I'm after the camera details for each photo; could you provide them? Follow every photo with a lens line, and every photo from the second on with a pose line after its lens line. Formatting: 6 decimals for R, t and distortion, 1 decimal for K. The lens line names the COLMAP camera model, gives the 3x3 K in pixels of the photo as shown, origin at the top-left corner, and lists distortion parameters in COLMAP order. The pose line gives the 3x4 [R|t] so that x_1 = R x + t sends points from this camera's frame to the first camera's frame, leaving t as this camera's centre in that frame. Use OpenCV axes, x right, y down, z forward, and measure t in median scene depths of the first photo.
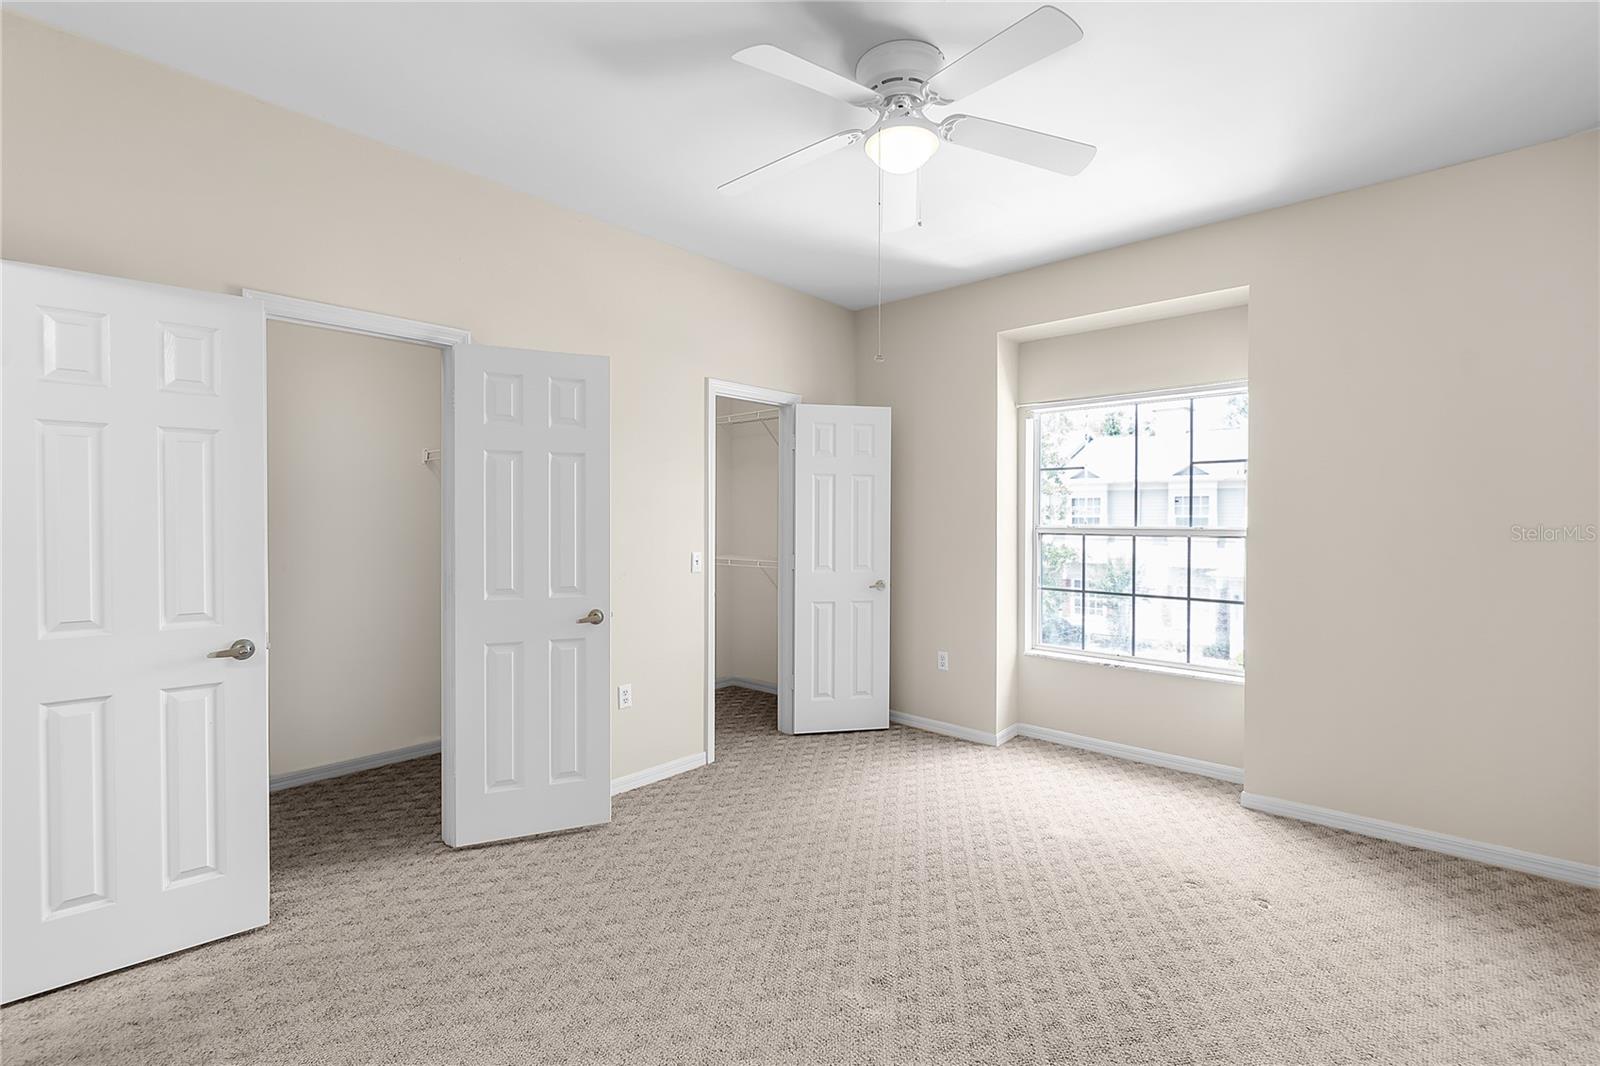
lens RADIAL K [[705.3, 0, 800.9], [0, 705.3, 527.5], [0, 0, 1]] dist [-0.002643, -0.000291]
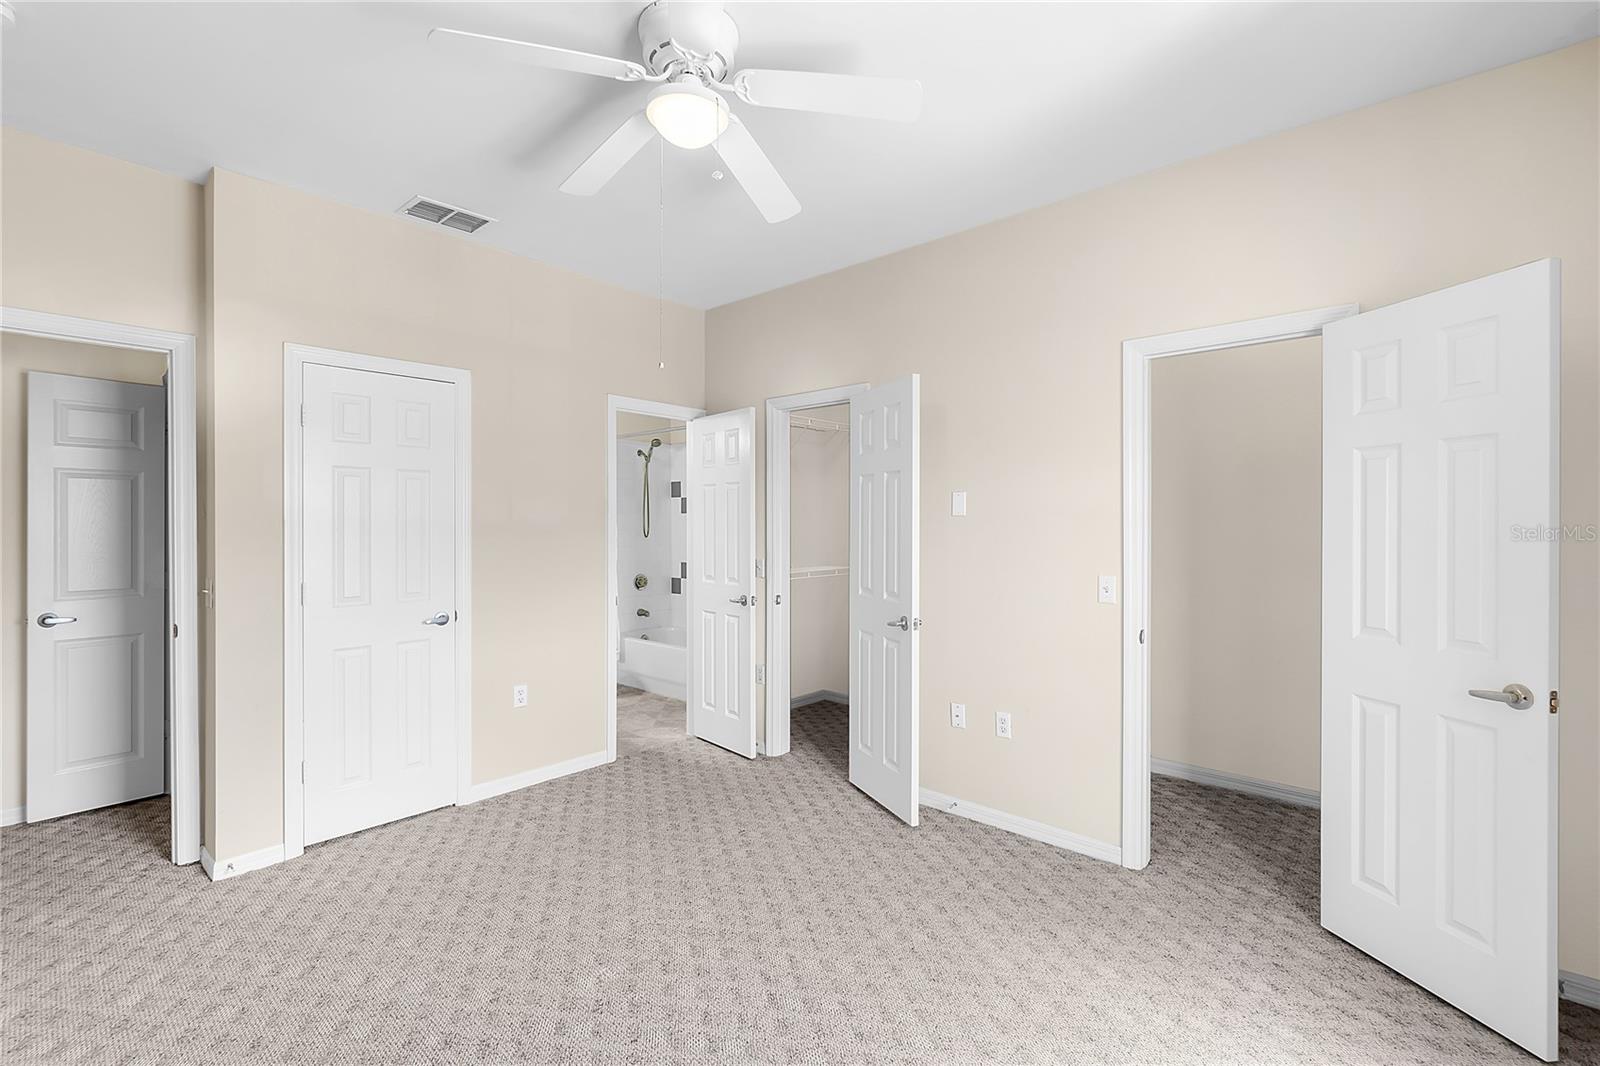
lens RADIAL K [[691.0, 0, 804.5], [0, 691.0, 527.7], [0, 0, 1]] dist [-0.000334, 0.000220]
pose [[0.015946, -0.004896, -0.999861, 0.750023], [-0.022862, 0.999725, -0.005260, -0.008997], [0.999611, 0.022942, 0.015830, 0.830273]]
